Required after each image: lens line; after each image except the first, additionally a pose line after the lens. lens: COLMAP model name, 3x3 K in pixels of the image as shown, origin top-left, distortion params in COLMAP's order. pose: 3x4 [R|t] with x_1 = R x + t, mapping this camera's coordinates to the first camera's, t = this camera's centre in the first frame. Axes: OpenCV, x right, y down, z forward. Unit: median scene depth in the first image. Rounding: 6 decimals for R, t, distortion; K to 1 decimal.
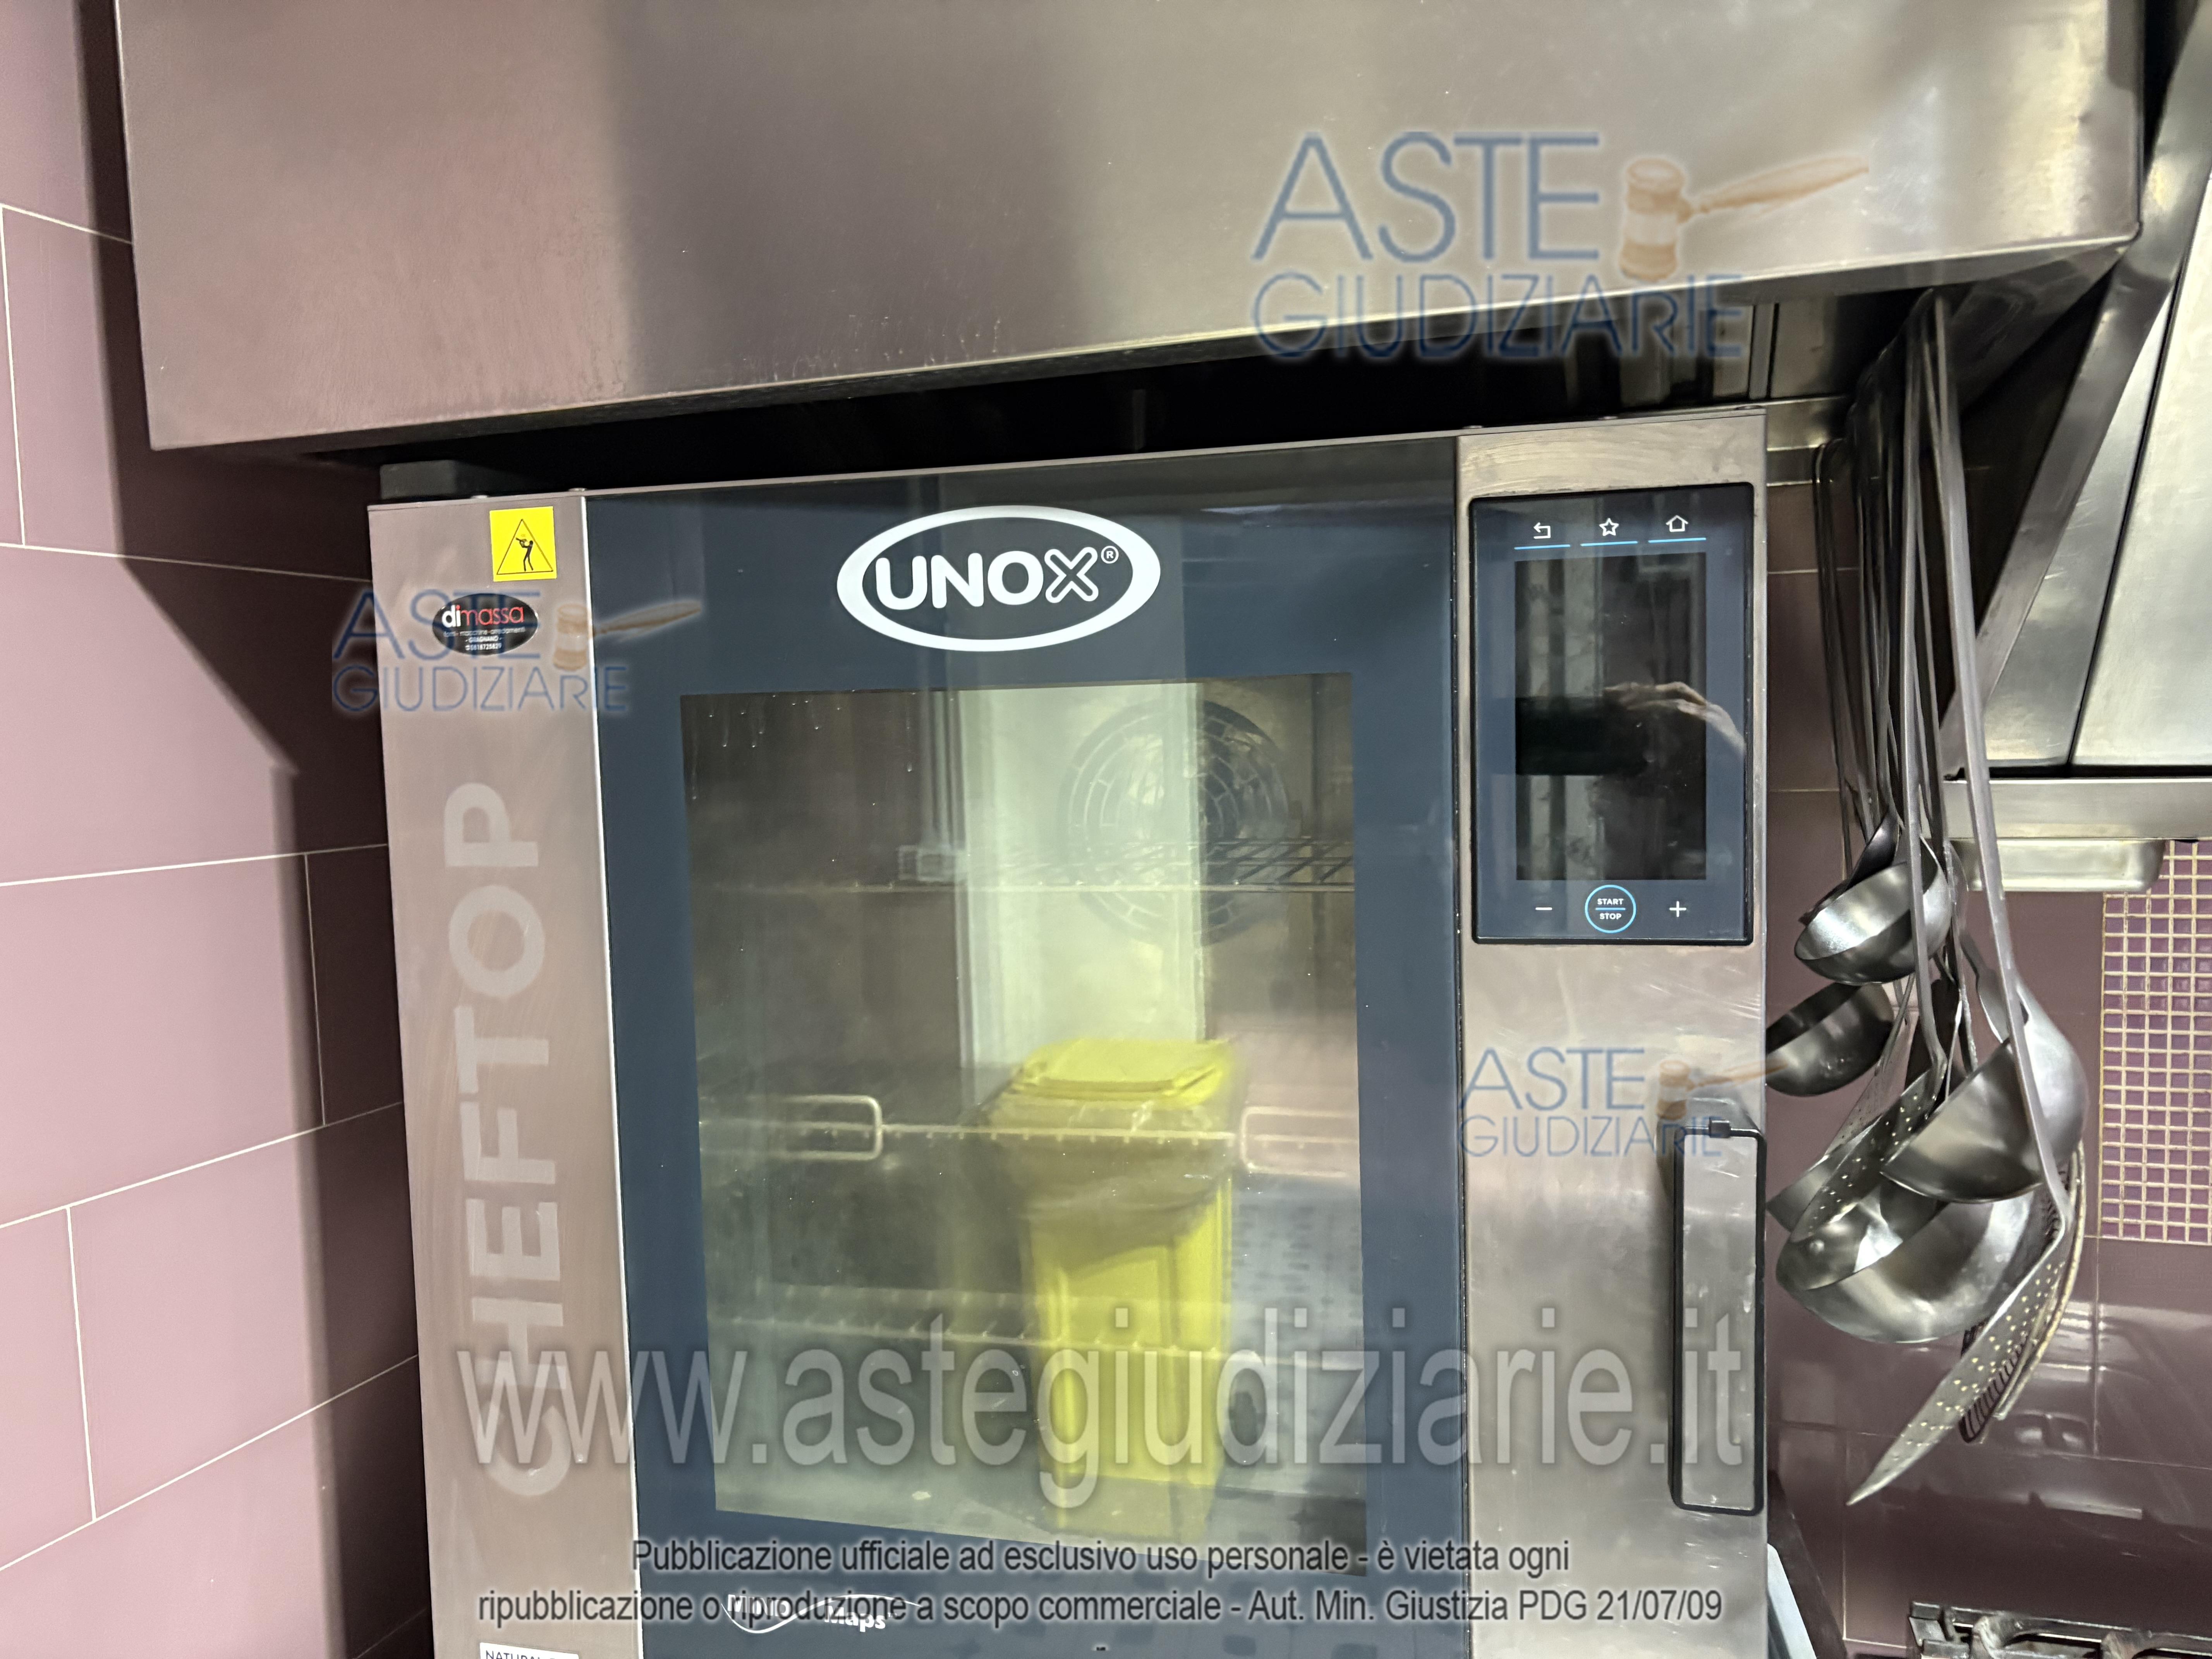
lens RADIAL K [[1744.3, 0, 1080.2], [0, 1744.3, 816.9], [0, 0, 1]] dist [0.051658, -0.058609]
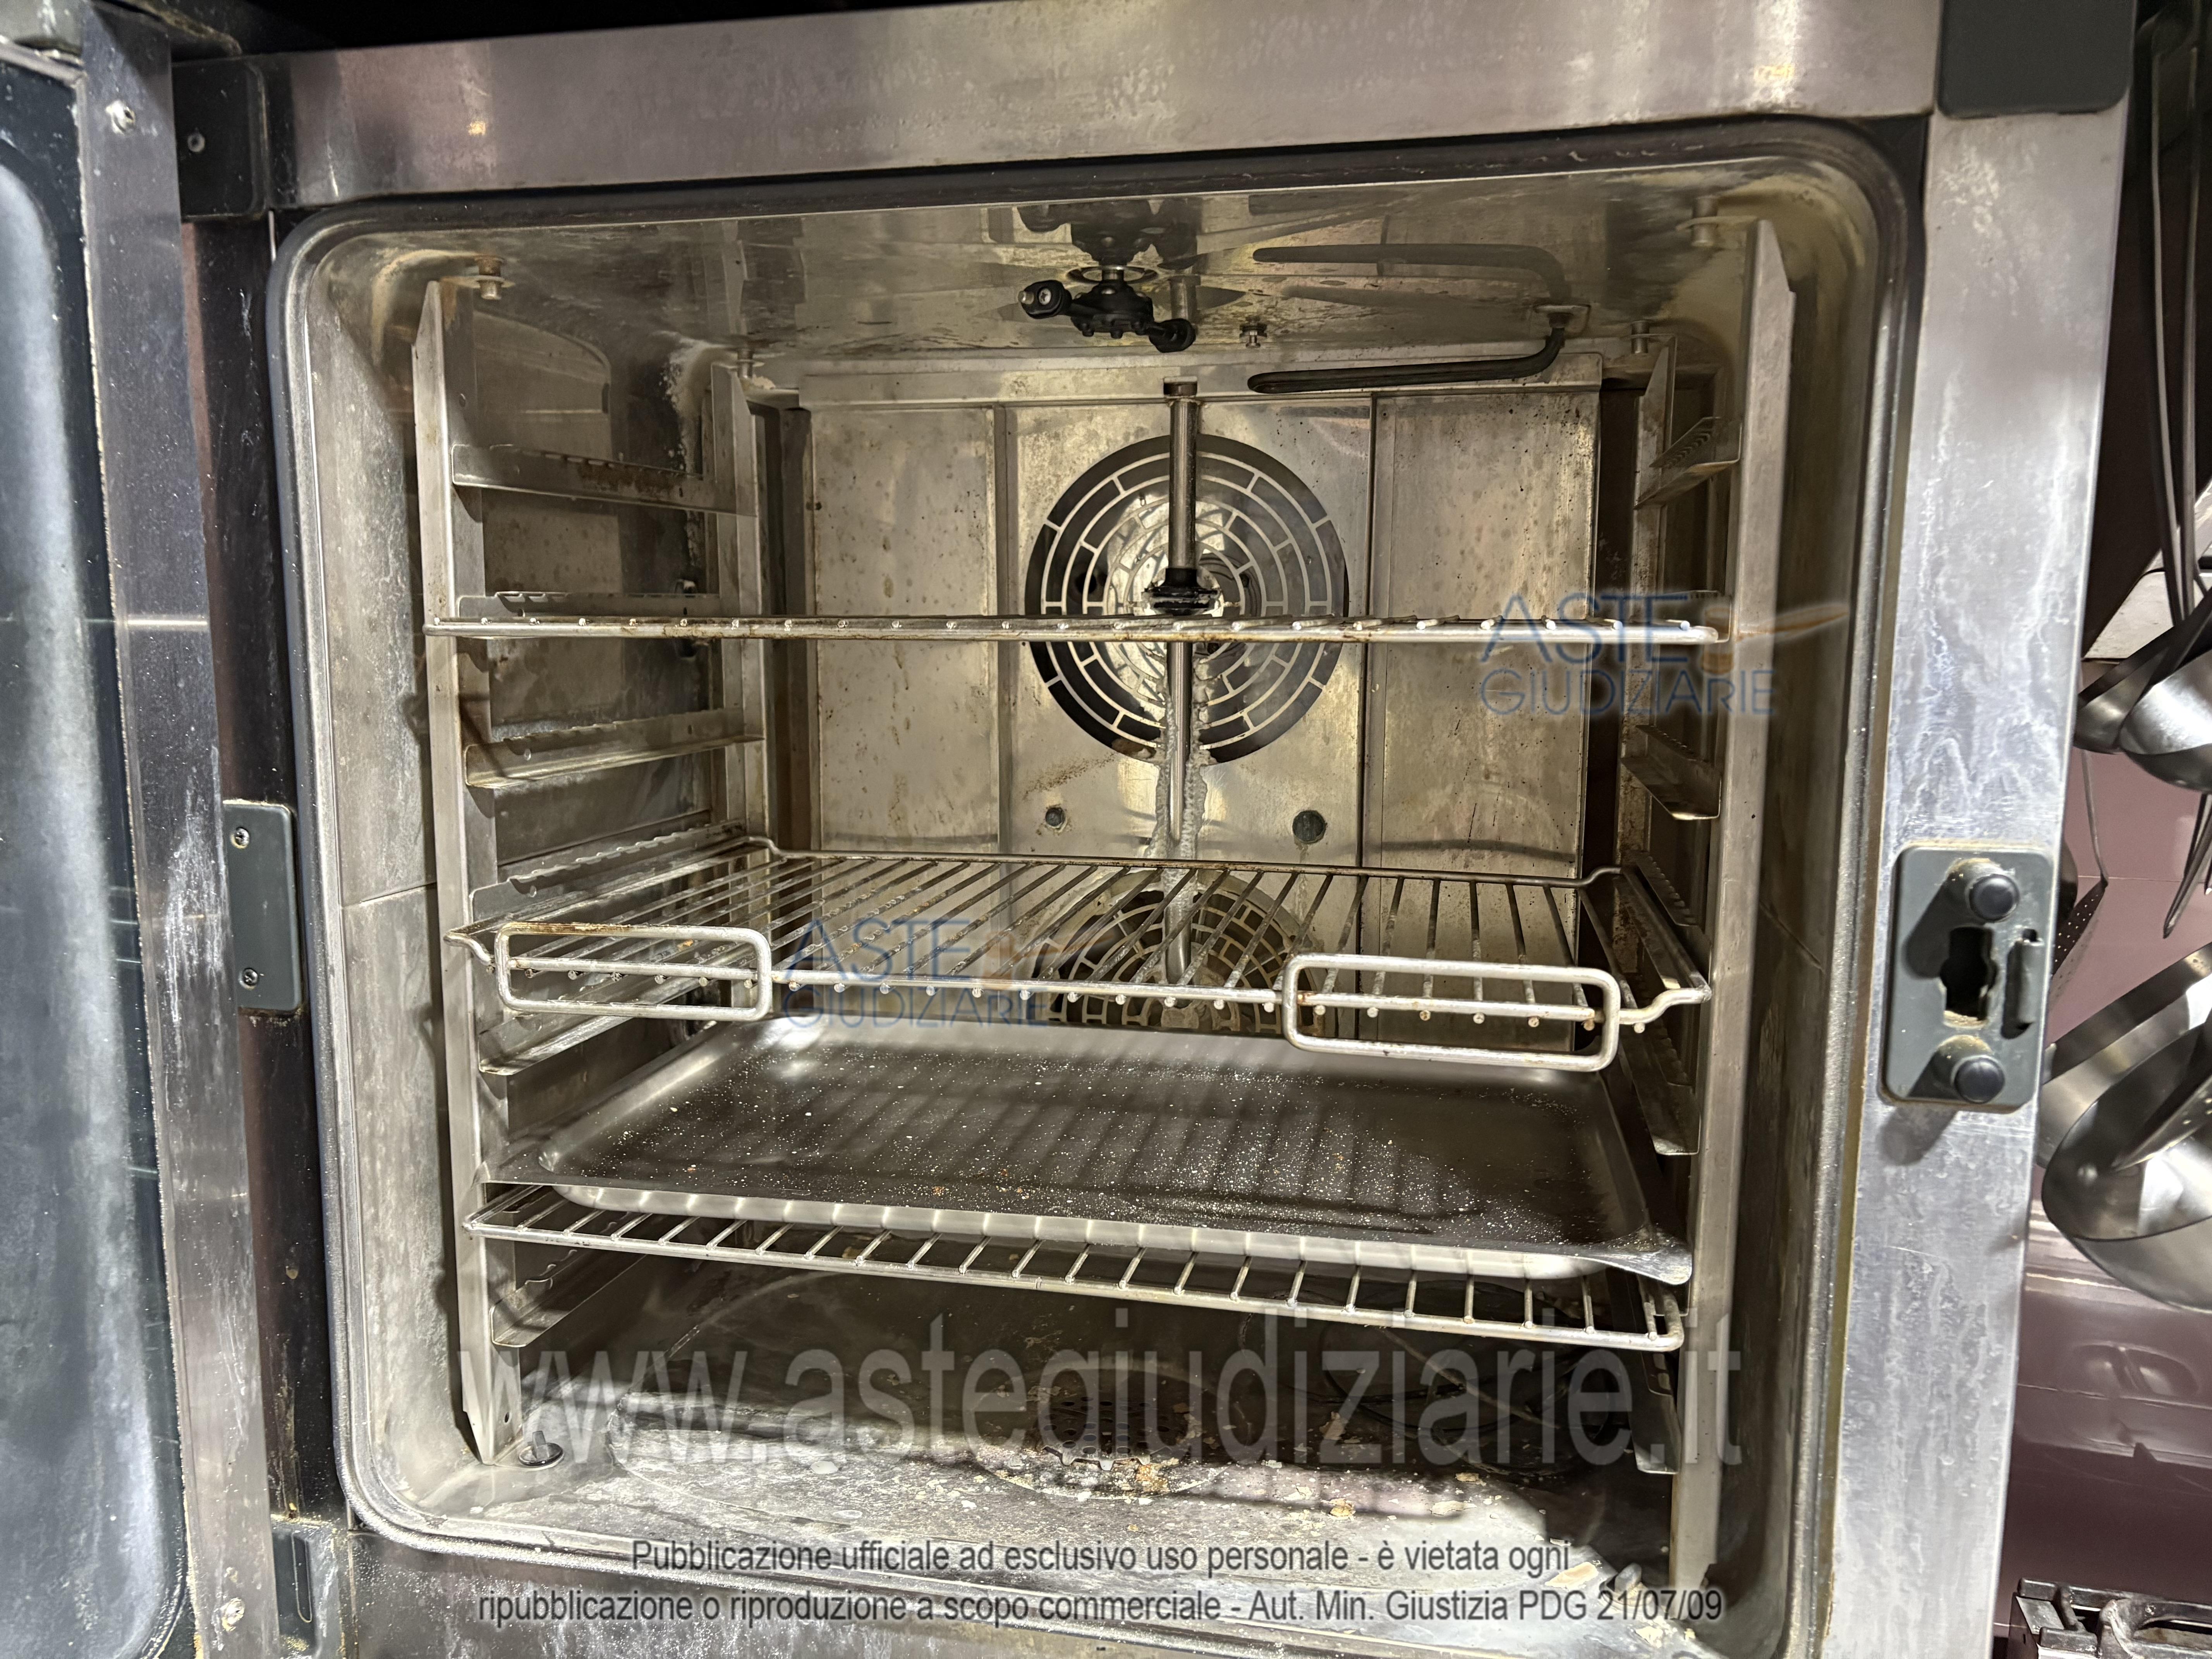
lens RADIAL K [[1744.3, 0, 1119.0], [0, 1744.3, 815.5], [0, 0, 1]] dist [0.051658, -0.058609]
pose [[0.998346, 0.029458, 0.049379, -0.010545], [-0.032418, 0.997657, 0.060250, 0.067835], [-0.047489, -0.061751, 0.996961, 0.299734]]
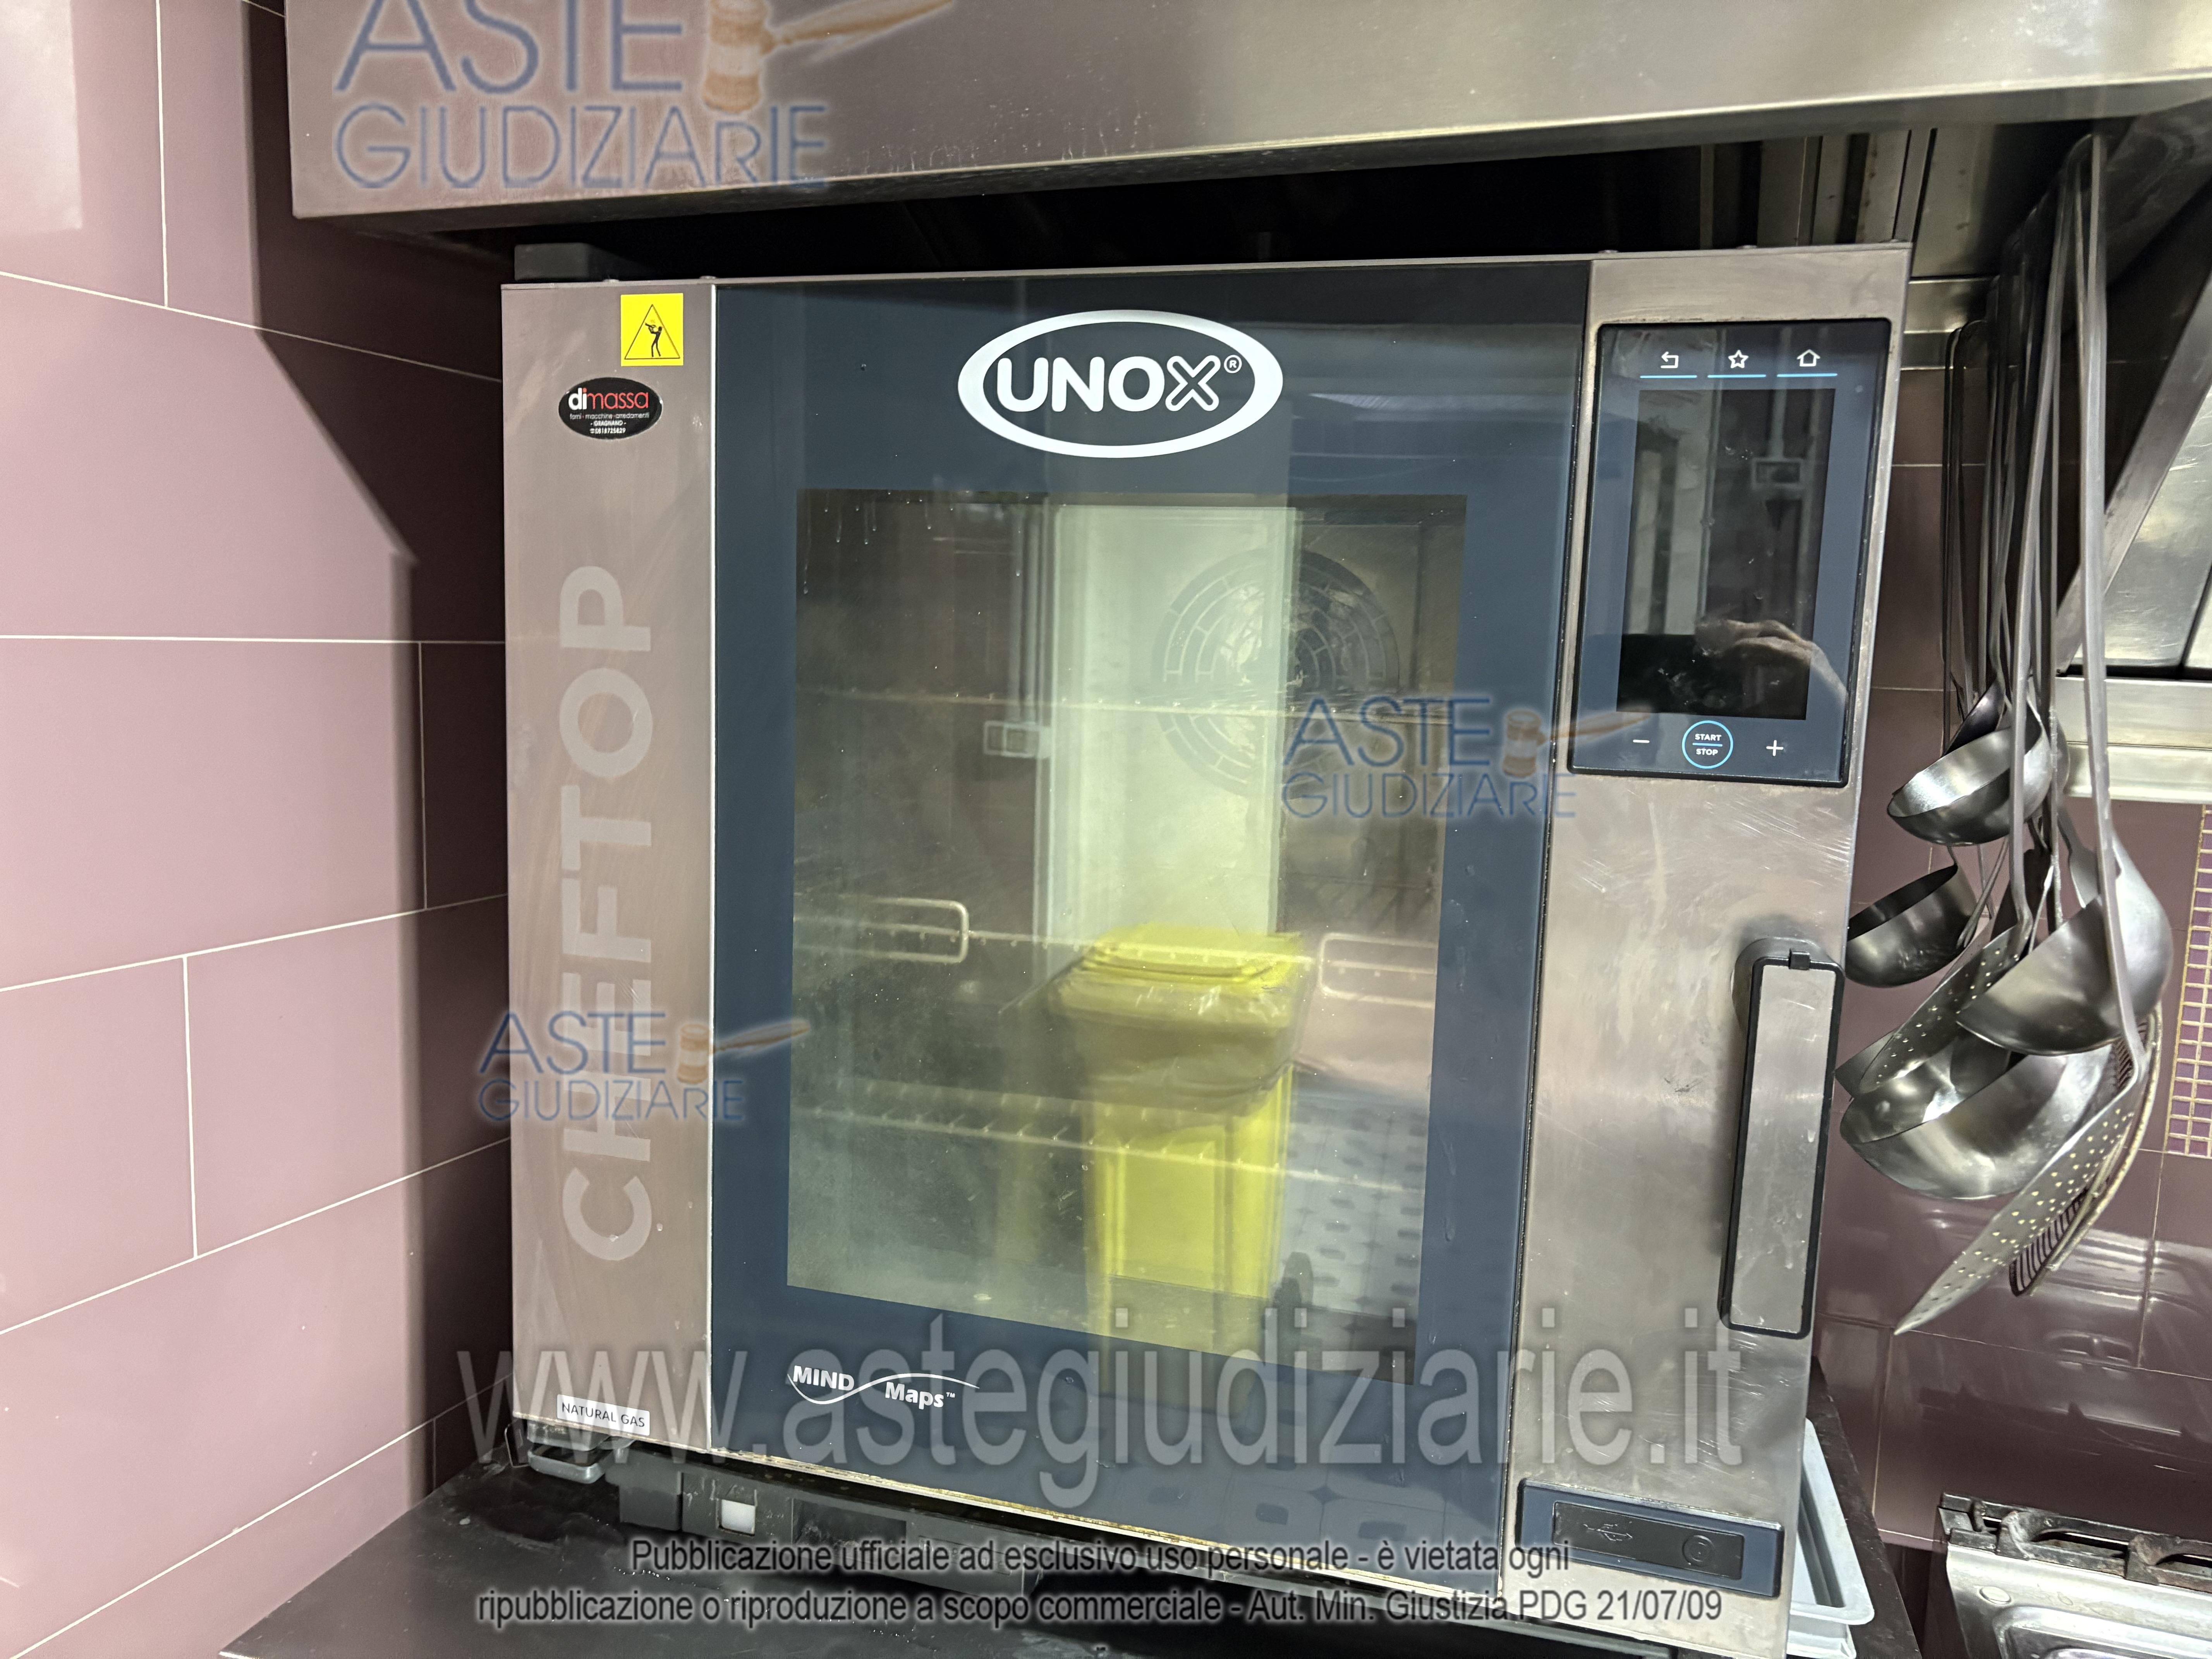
lens RADIAL K [[1744.3, 0, 1101.0], [0, 1744.3, 814.6], [0, 0, 1]] dist [0.051658, -0.058609]
pose [[0.997345, 0.066316, -0.030070, -0.009571], [-0.064794, 0.996693, 0.049047, 0.053873], [0.033223, -0.046968, 0.998344, -0.014393]]
